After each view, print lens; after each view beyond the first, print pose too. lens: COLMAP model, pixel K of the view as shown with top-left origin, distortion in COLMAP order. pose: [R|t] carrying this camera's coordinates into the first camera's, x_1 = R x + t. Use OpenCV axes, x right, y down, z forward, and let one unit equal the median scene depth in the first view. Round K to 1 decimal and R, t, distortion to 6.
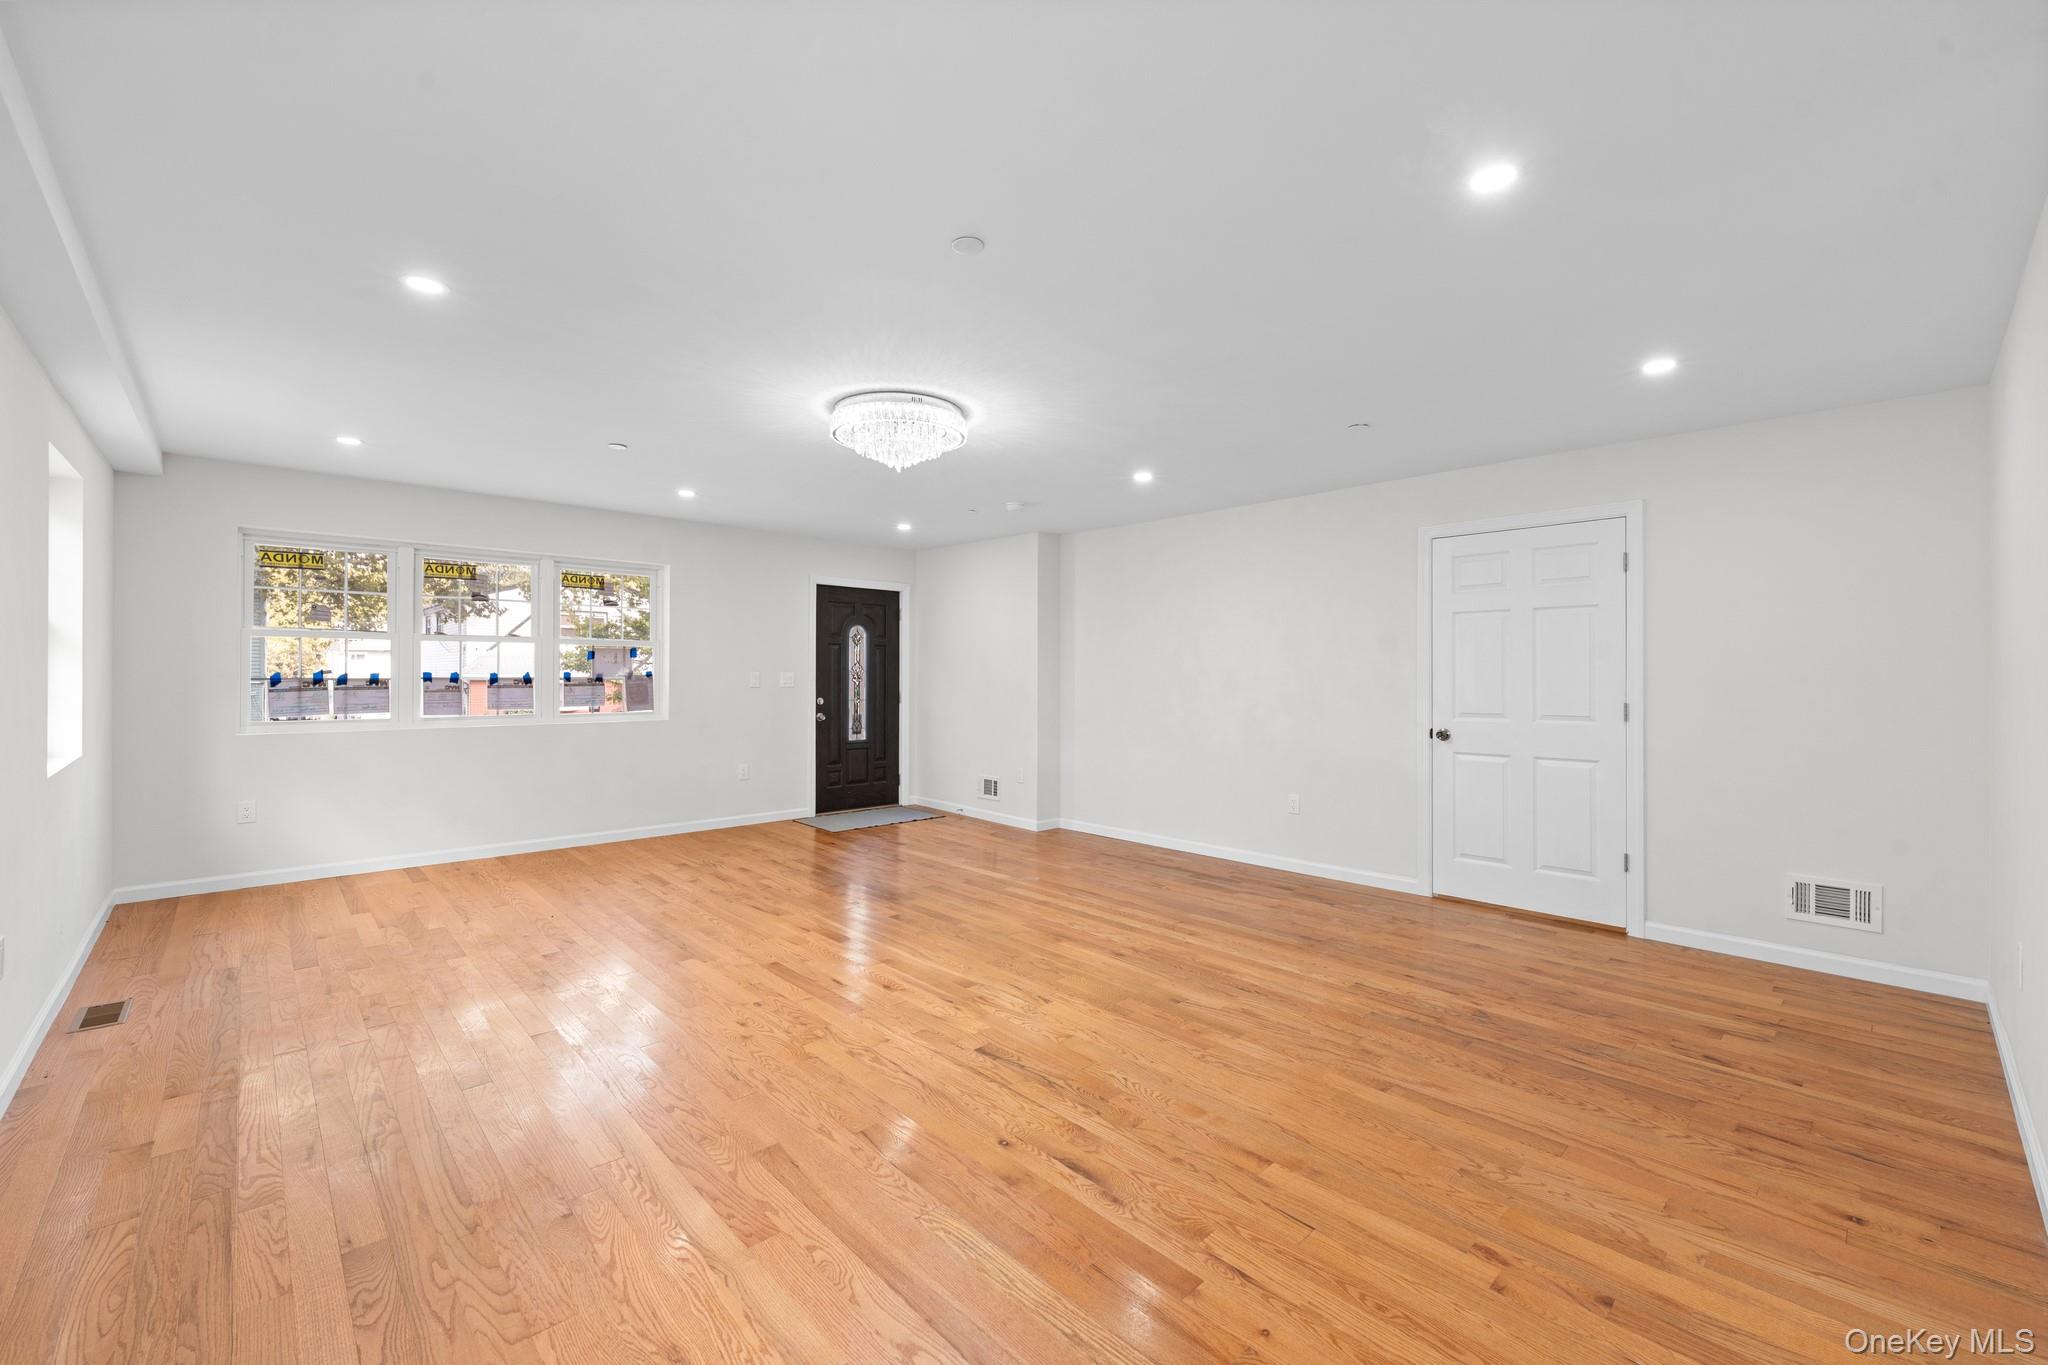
lens RADIAL K [[837.2, 0, 1019.5], [0, 837.2, 674.7], [0, 0, 1]] dist [0.000590, -0.000188]
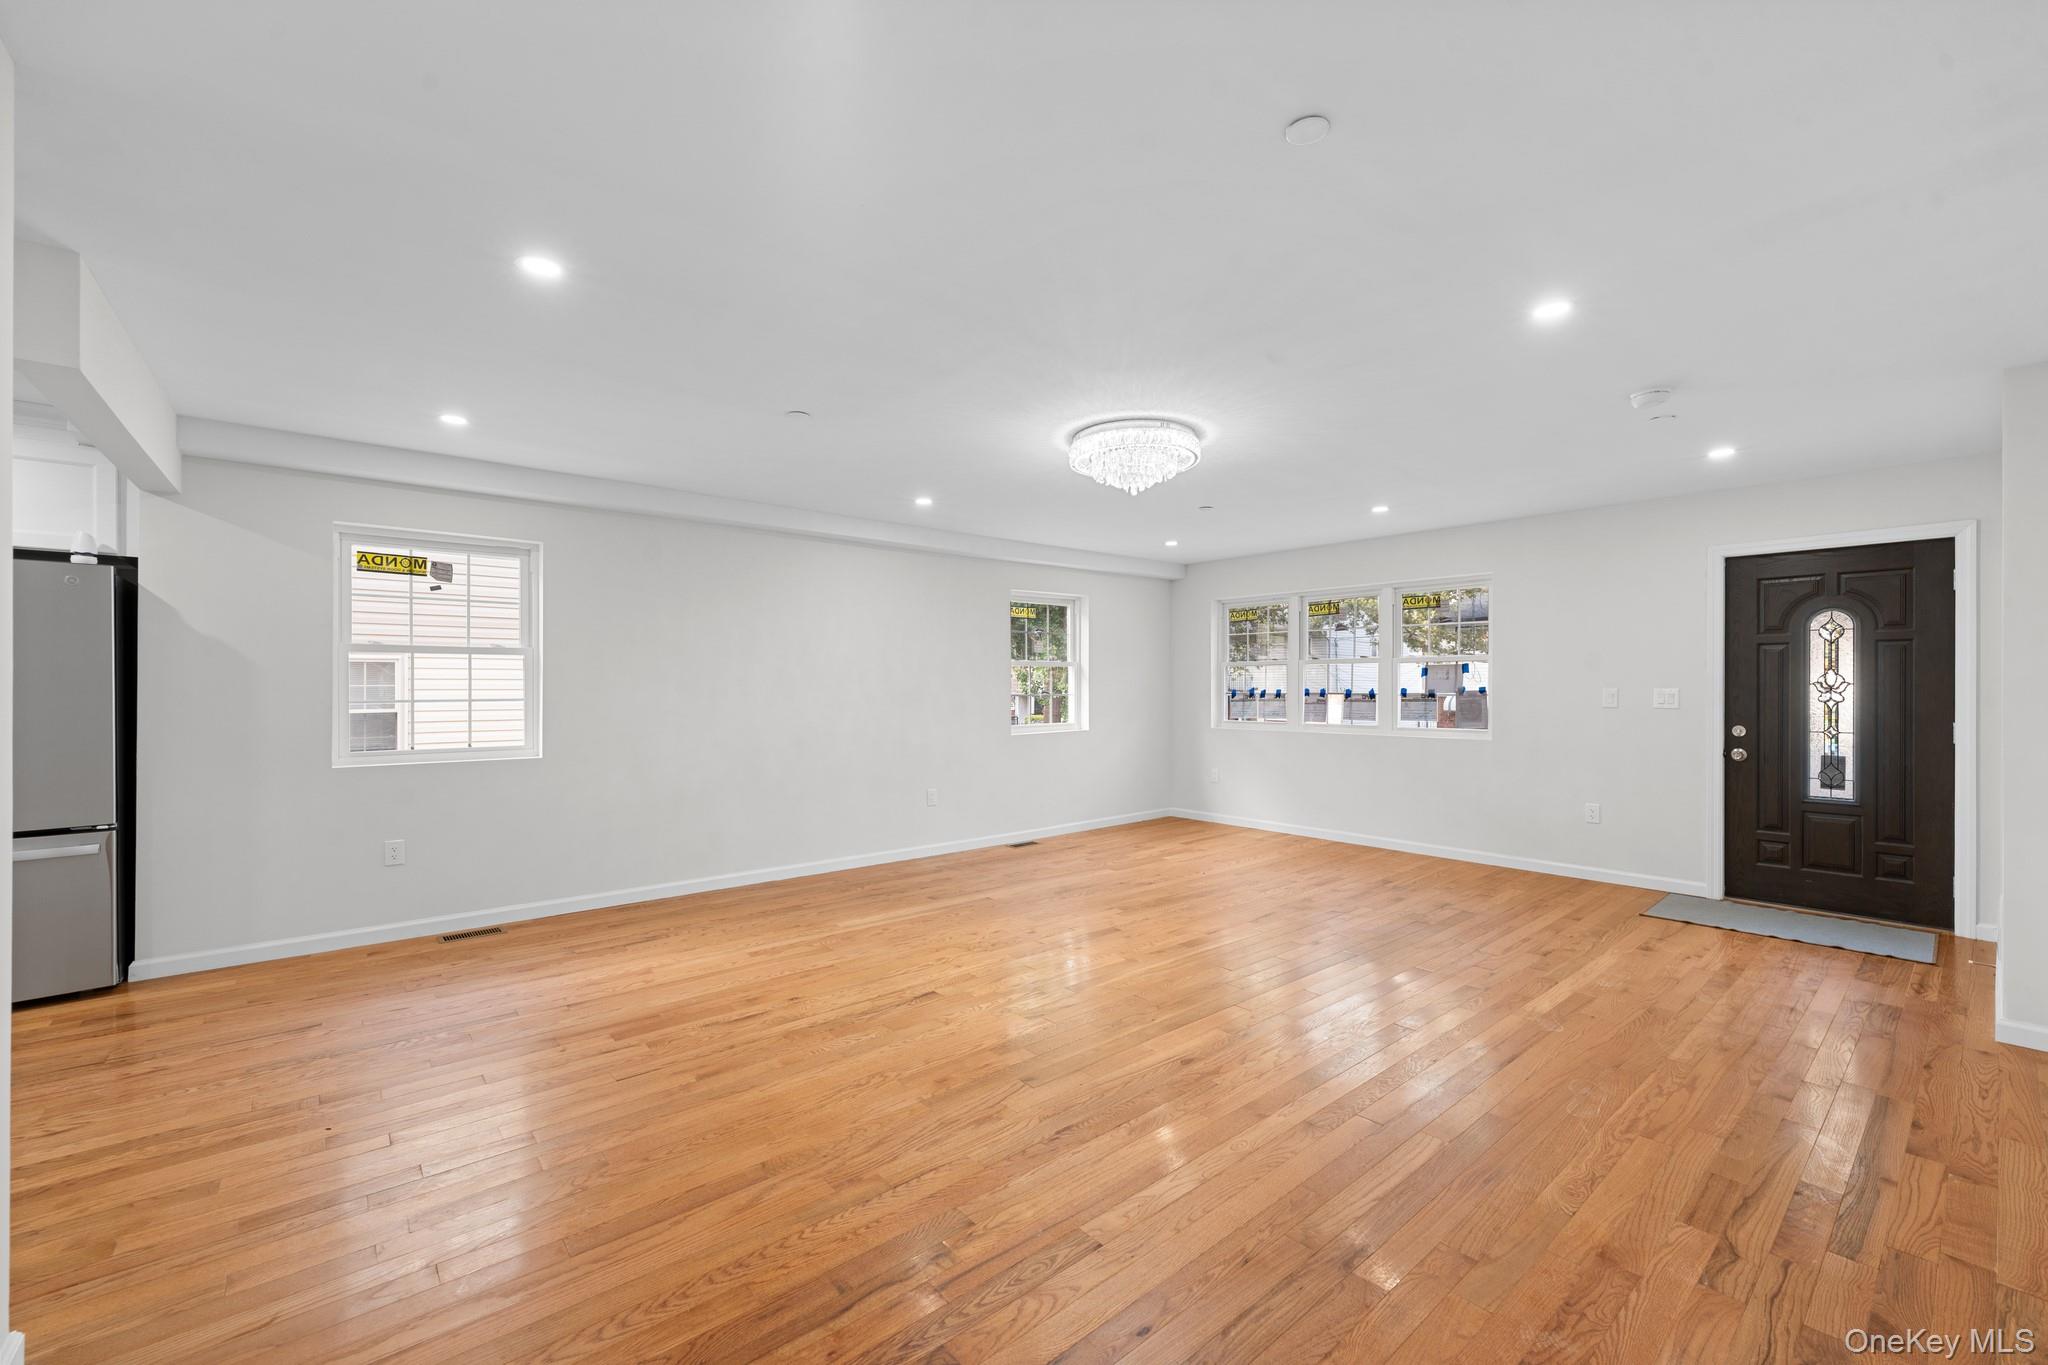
lens RADIAL K [[819.9, 0, 1019.6], [0, 819.9, 688.4], [0, 0, 1]] dist [0.000761, -0.000128]
pose [[-0.050574, -0.002604, -0.998717, 0.637936], [-0.001084, 0.999996, -0.002553, 0.000416], [0.998720, 0.000954, -0.050577, 0.654784]]
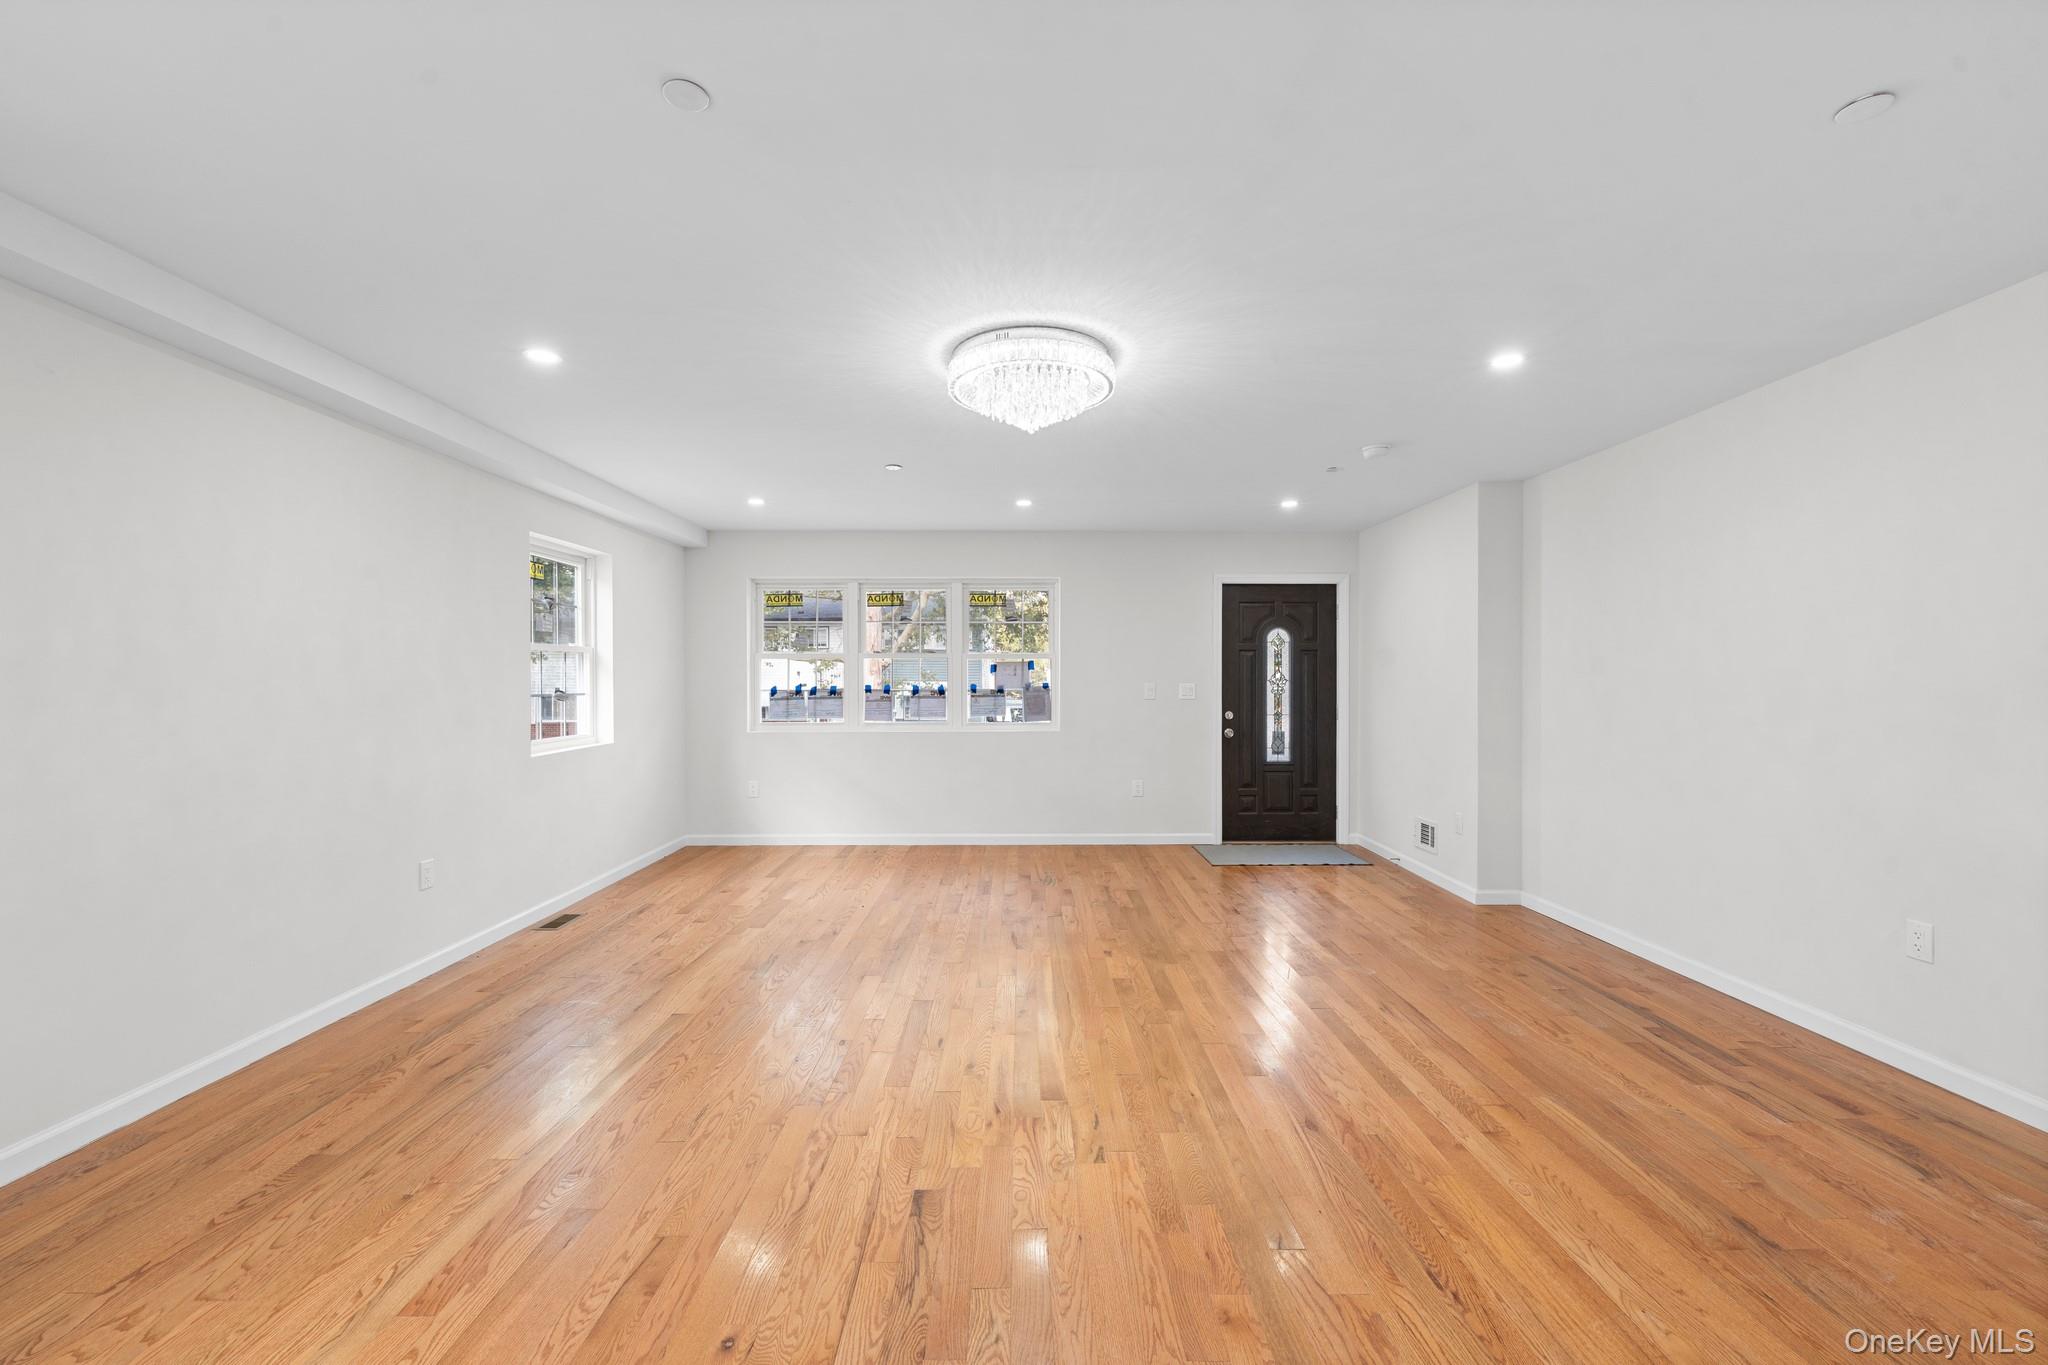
lens RADIAL K [[830.2, 0, 1021.1], [0, 830.2, 691.4], [0, 0, 1]] dist [-0.000220, -0.000116]
pose [[0.734230, 0.000336, -0.678901, 0.283288], [0.004024, 0.999980, 0.004848, 0.001623], [0.678889, -0.006291, 0.734214, 0.289678]]
